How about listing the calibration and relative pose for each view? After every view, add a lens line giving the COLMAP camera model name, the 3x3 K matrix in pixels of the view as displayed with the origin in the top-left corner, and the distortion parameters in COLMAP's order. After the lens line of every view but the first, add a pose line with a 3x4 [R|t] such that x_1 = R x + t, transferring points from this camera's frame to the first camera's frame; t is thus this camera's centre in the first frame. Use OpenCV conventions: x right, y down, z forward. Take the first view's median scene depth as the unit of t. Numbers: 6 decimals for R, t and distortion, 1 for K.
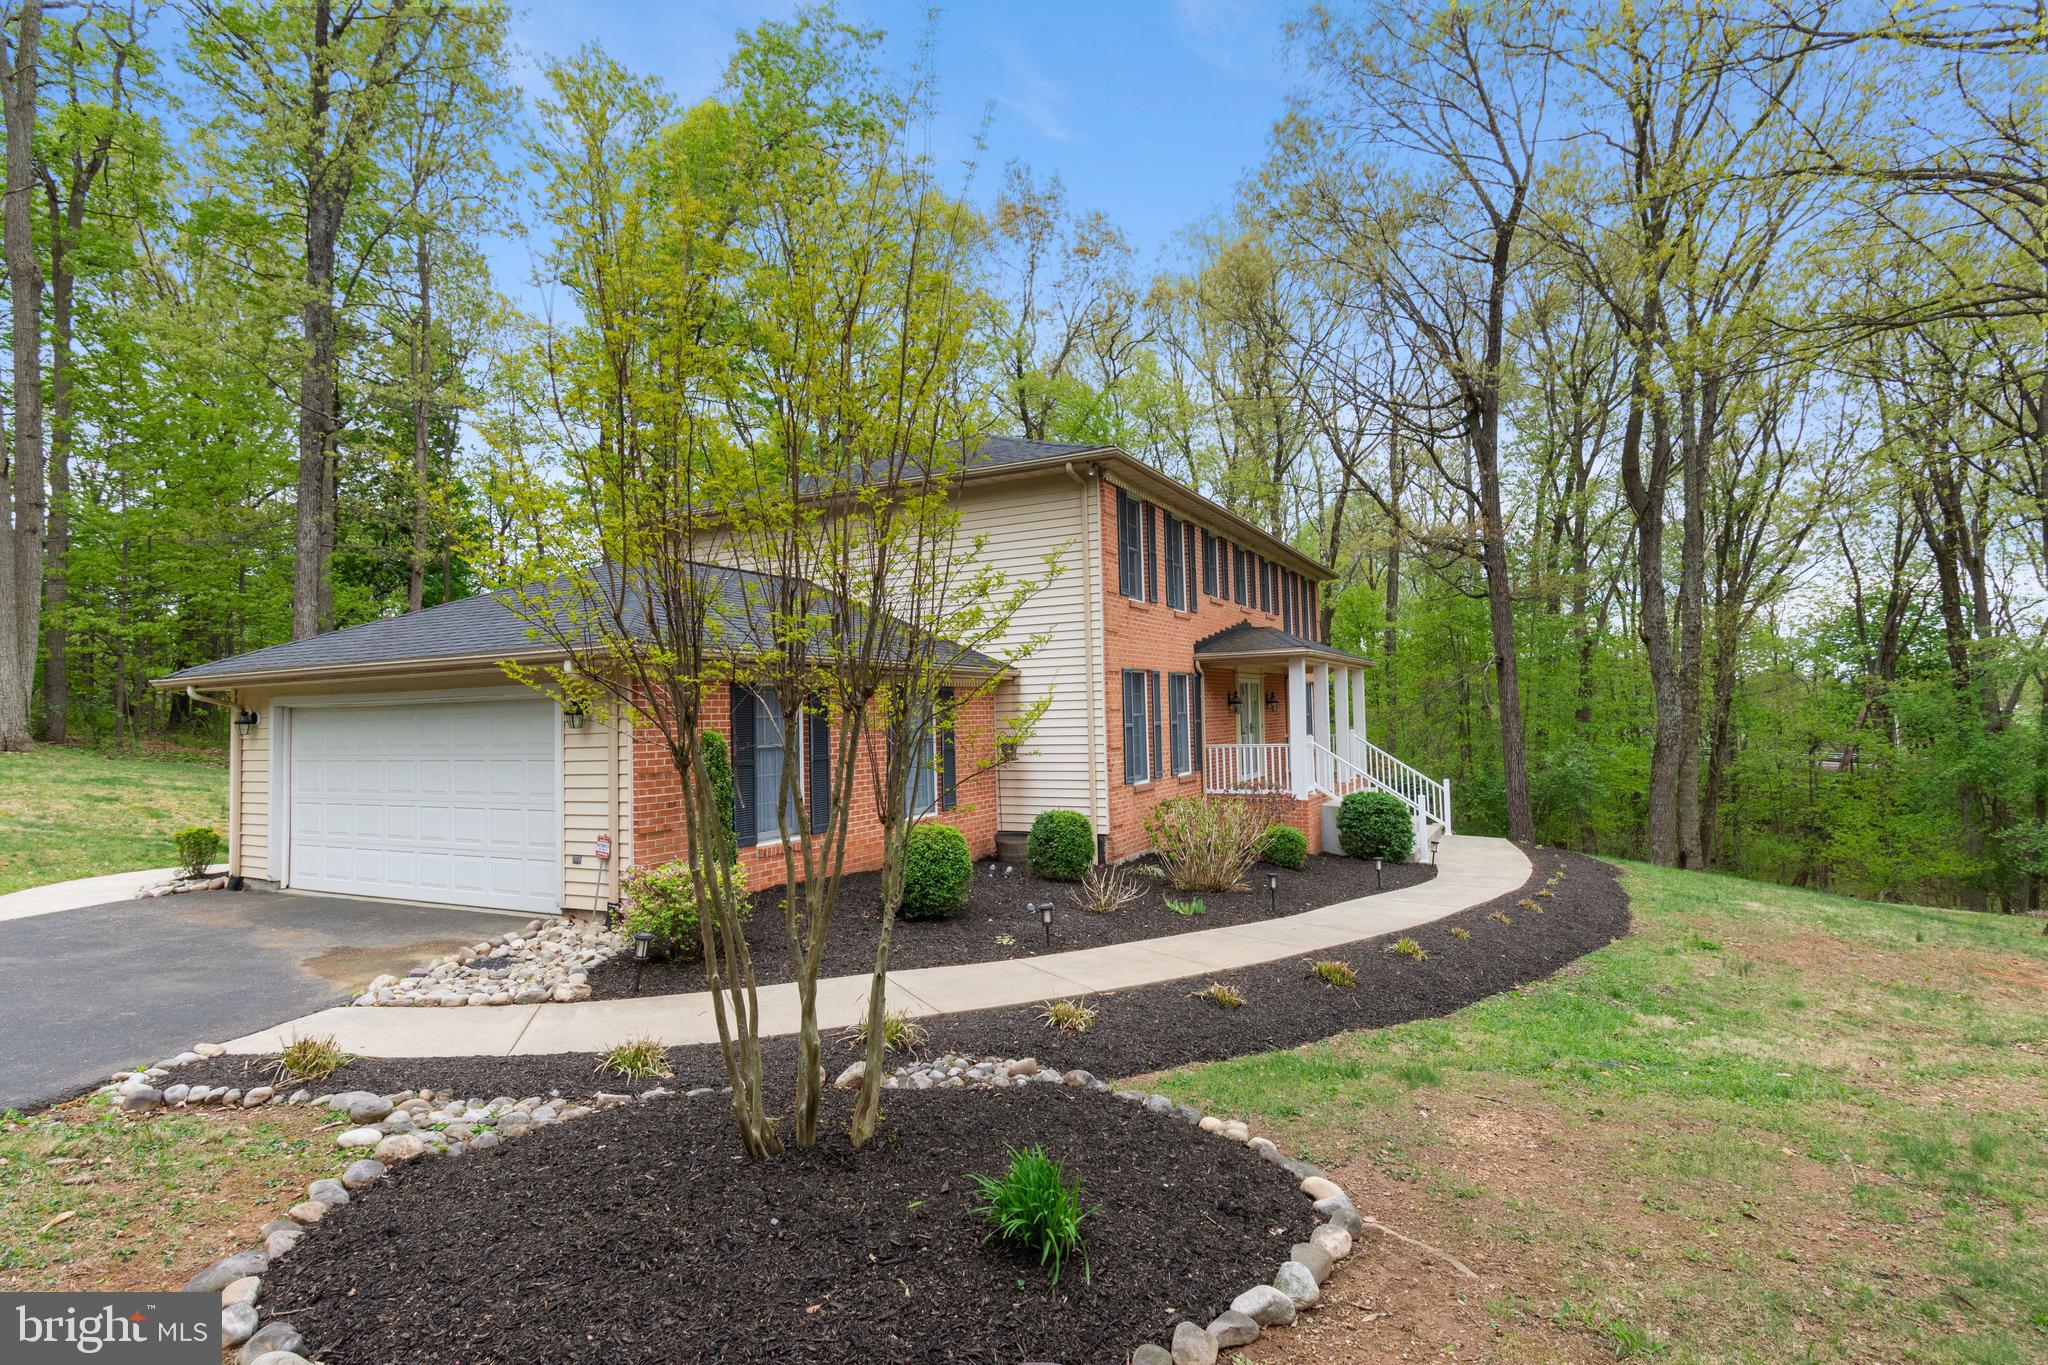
lens RADIAL K [[1034.7, 0, 1024.0], [0, 1034.7, 682.5], [0, 0, 1]] dist [-0.034586, -0.000201]
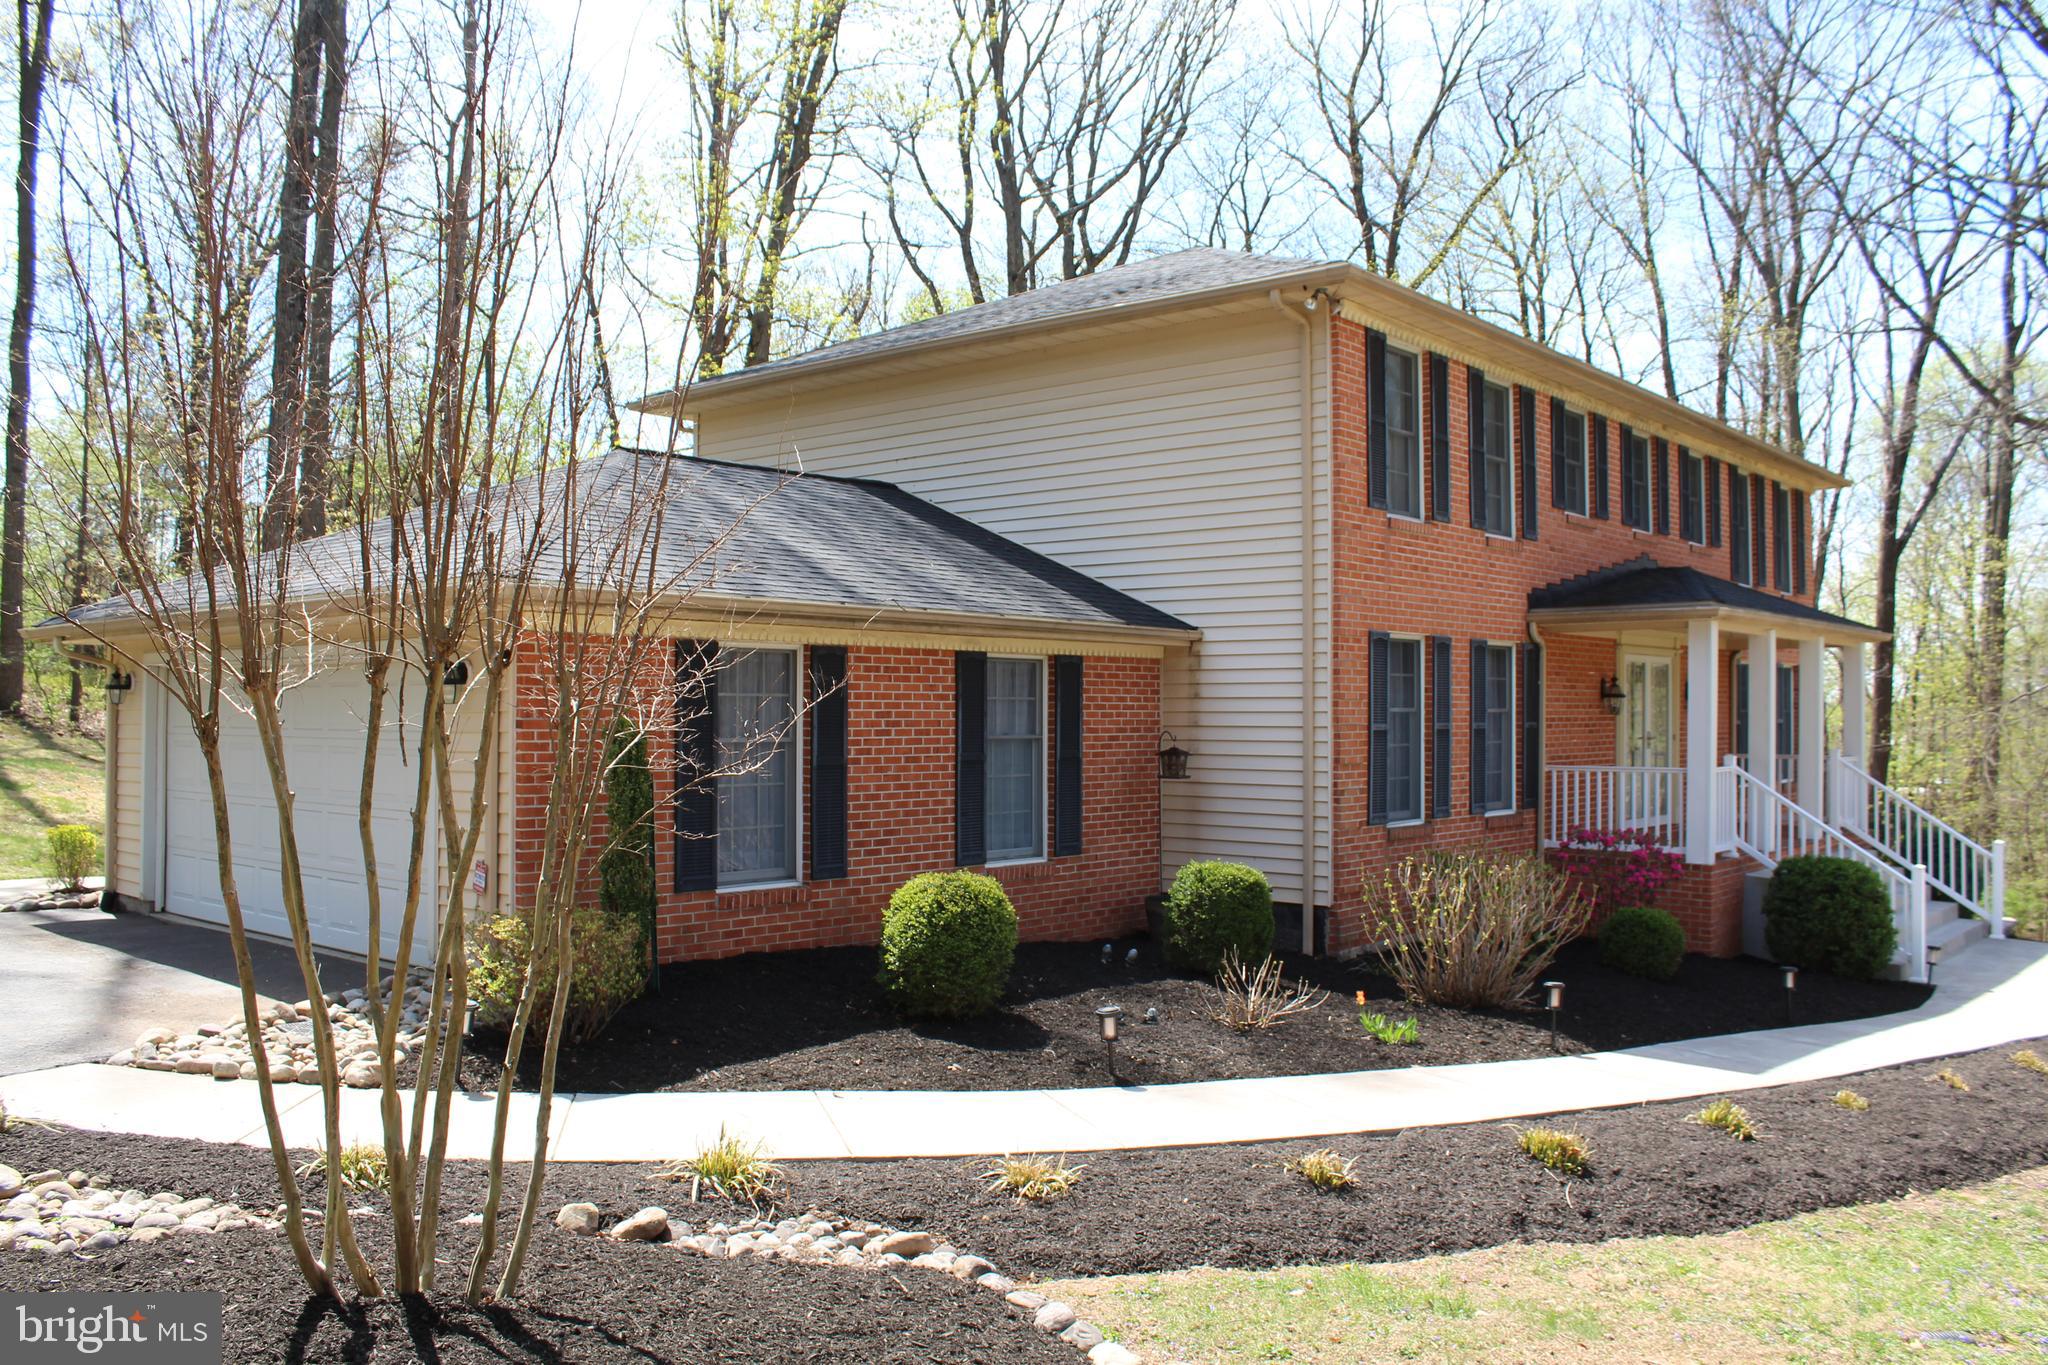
lens RADIAL K [[1698.1, 0, 1015.1], [0, 1698.1, 738.8], [0, 0, 1]] dist [-0.135220, -0.005470]
pose [[0.973054, 0.032591, -0.228264, 0.142511], [-0.020789, 0.998329, 0.053919, 0.000053], [0.229640, -0.047721, 0.972105, 0.005775]]
